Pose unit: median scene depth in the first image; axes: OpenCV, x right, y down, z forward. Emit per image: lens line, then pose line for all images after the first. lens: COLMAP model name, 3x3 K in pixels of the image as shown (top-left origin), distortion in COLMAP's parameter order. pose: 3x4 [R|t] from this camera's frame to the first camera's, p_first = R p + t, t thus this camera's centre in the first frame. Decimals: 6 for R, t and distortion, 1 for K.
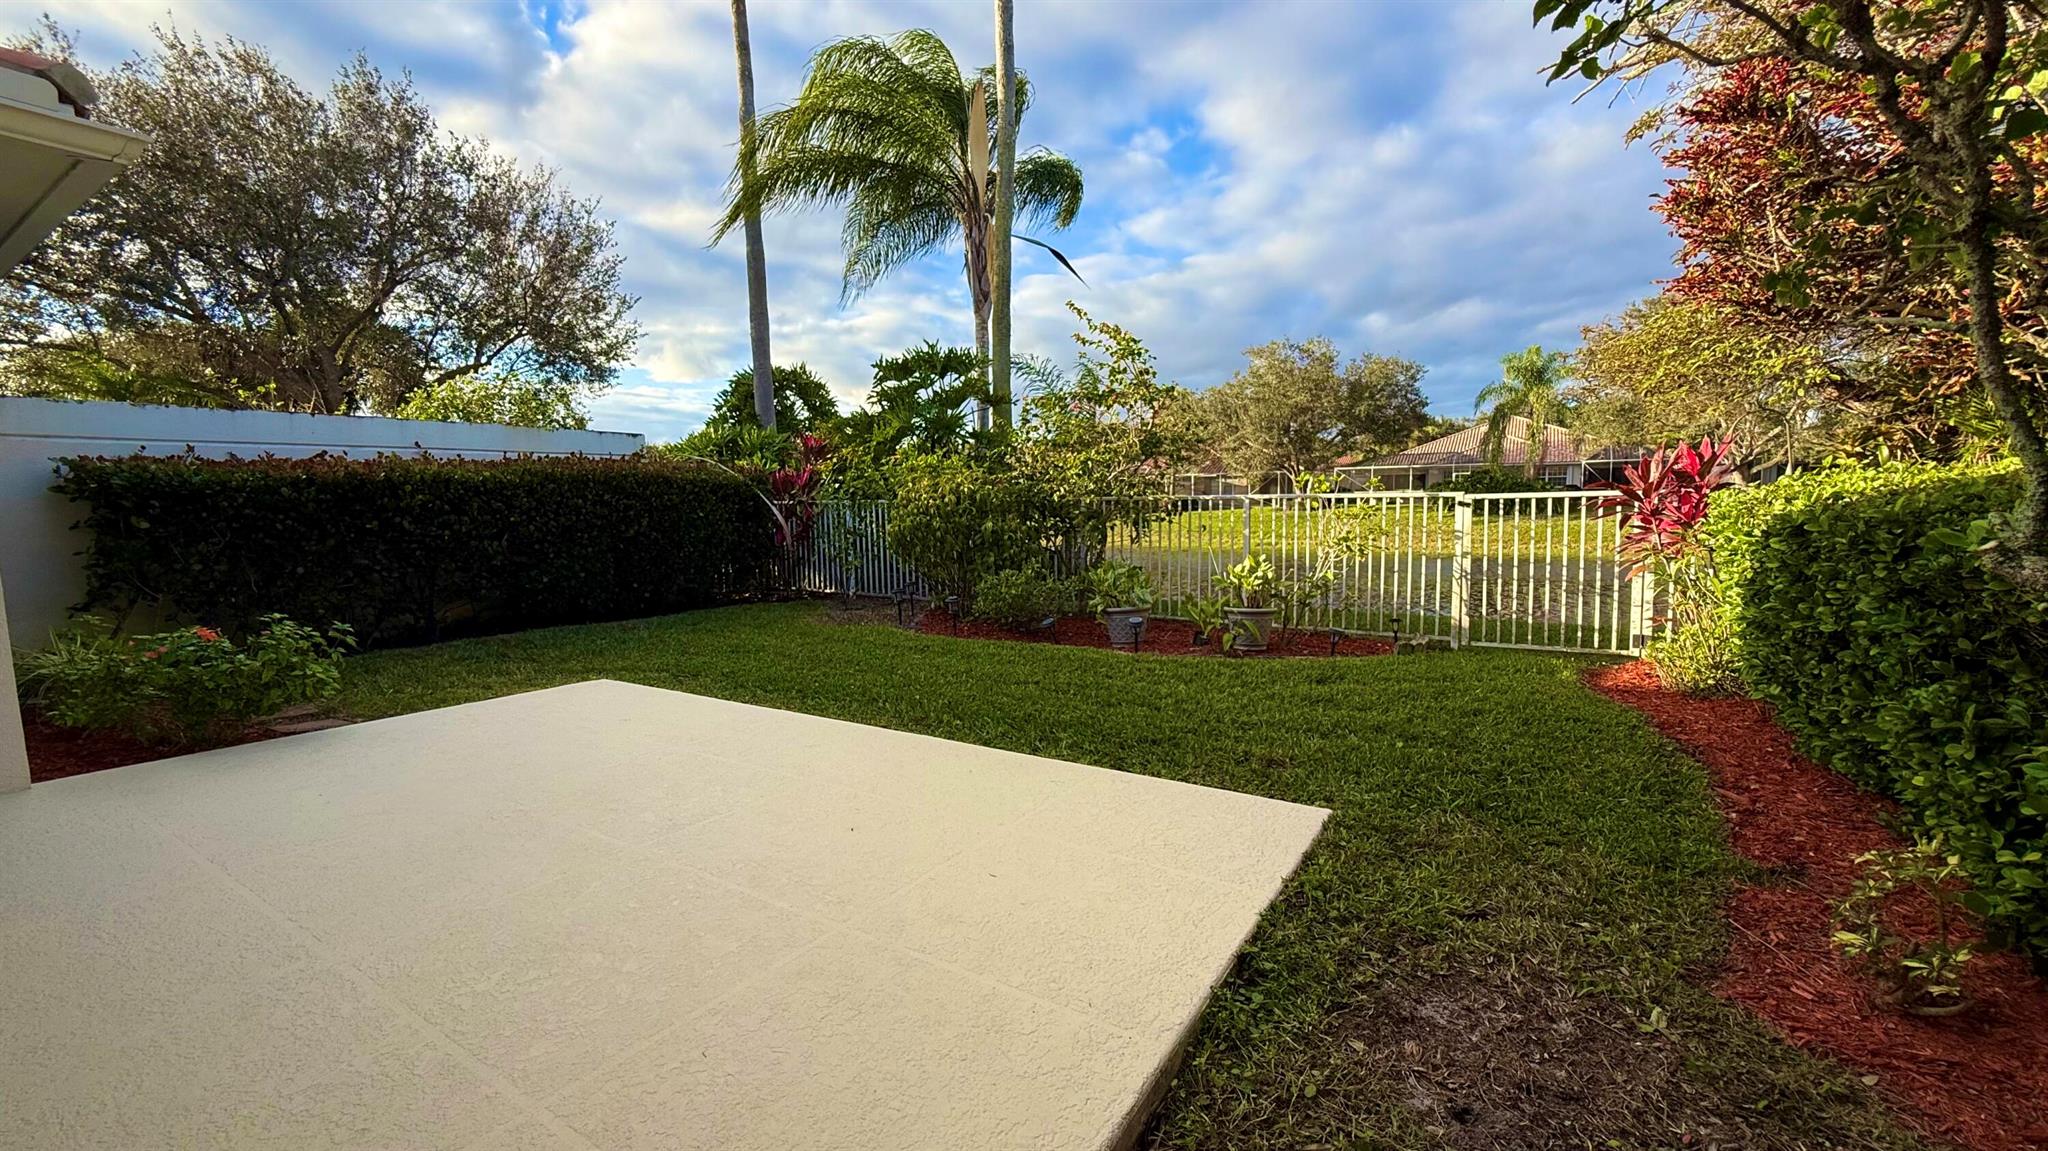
lens RADIAL K [[809.7, 0, 1024.0], [0, 809.7, 575.5], [0, 0, 1]] dist [-0.000032, 0.000021]
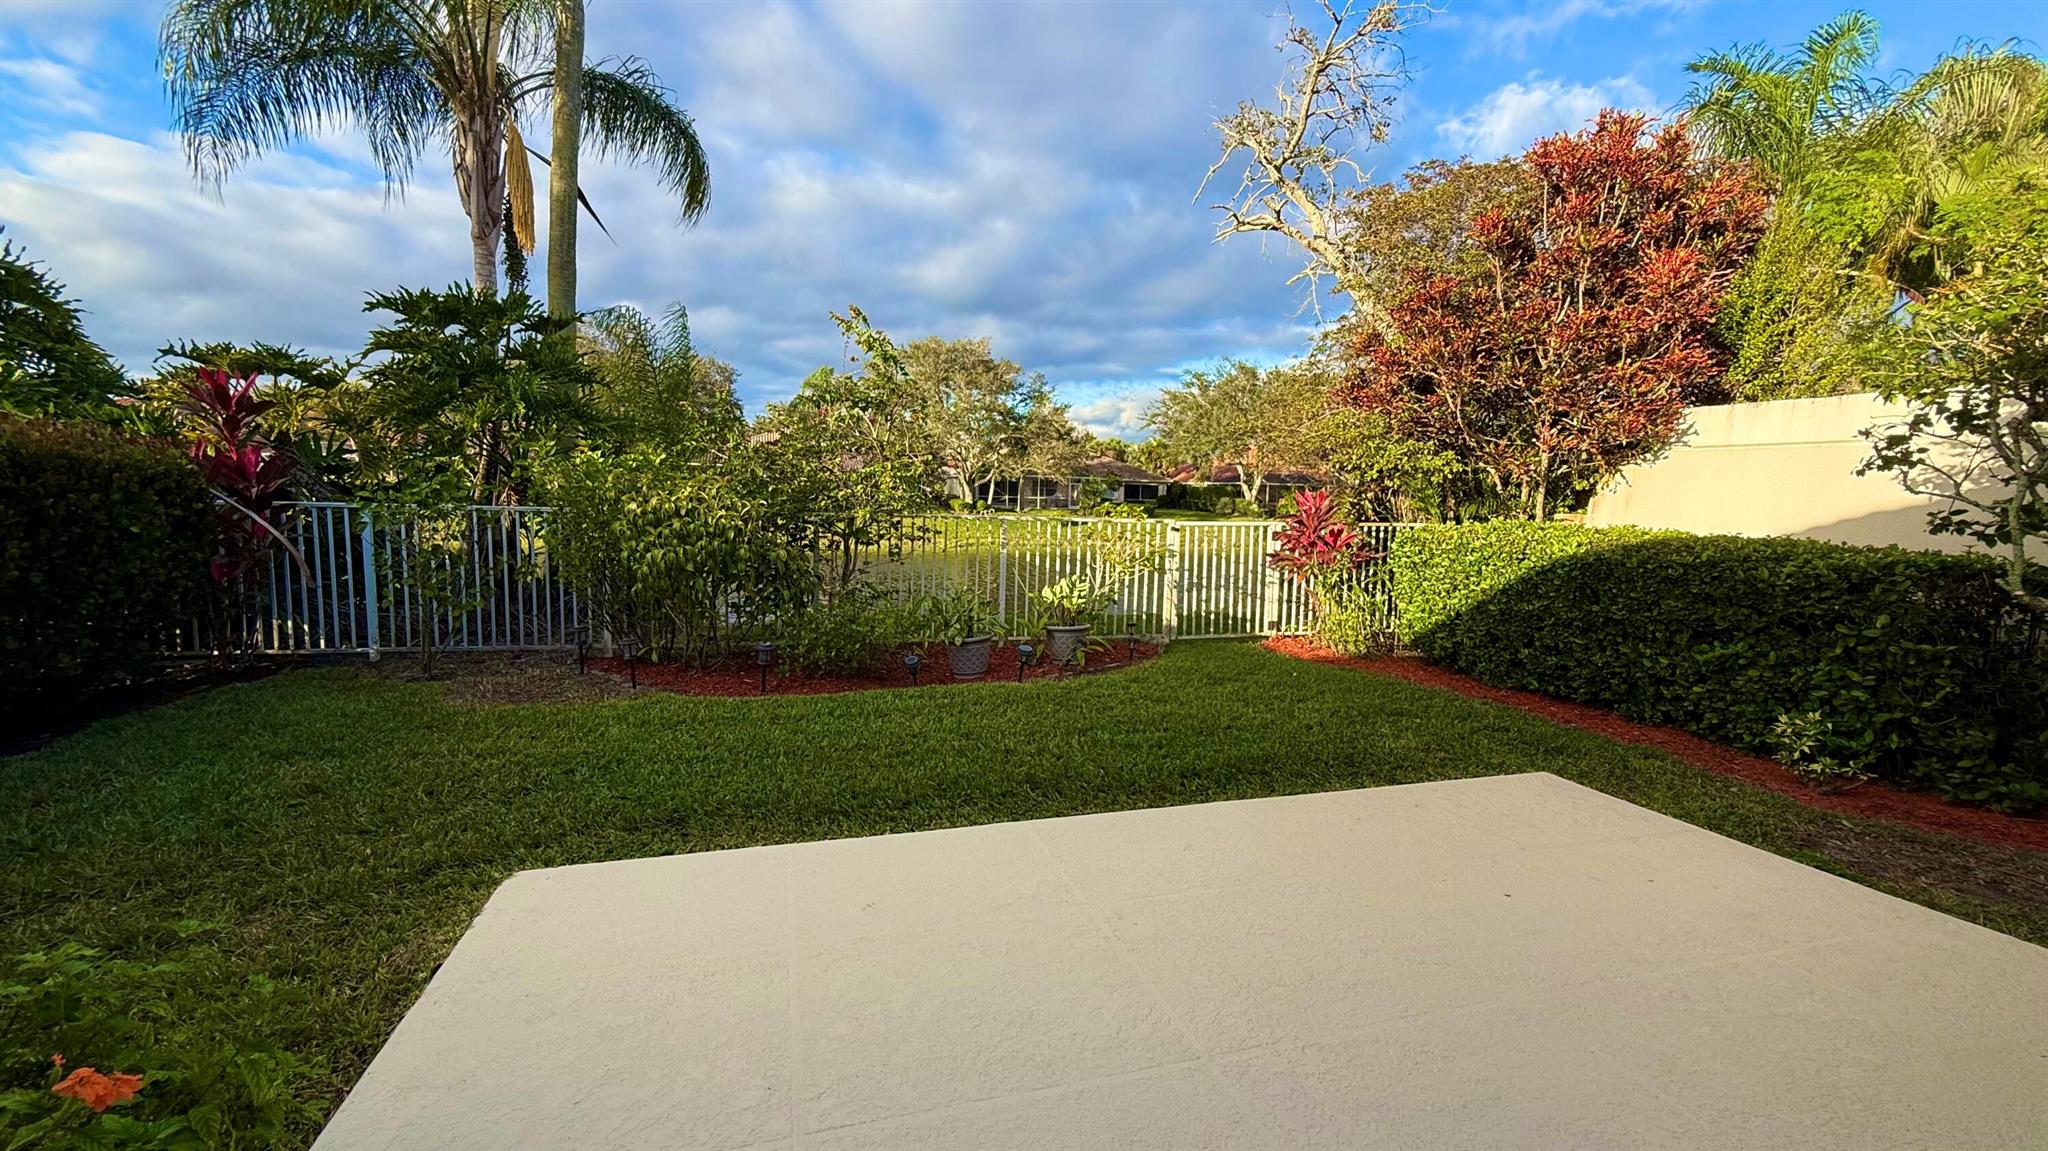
lens RADIAL K [[816.1, 0, 1023.6], [0, 816.1, 569.3], [0, 0, 1]] dist [-0.002147, -0.000029]
pose [[0.656251, -0.035793, 0.753693, -0.563053], [0.035873, 0.999225, 0.016219, -0.052984], [-0.753689, 0.016393, 0.657026, 0.327337]]
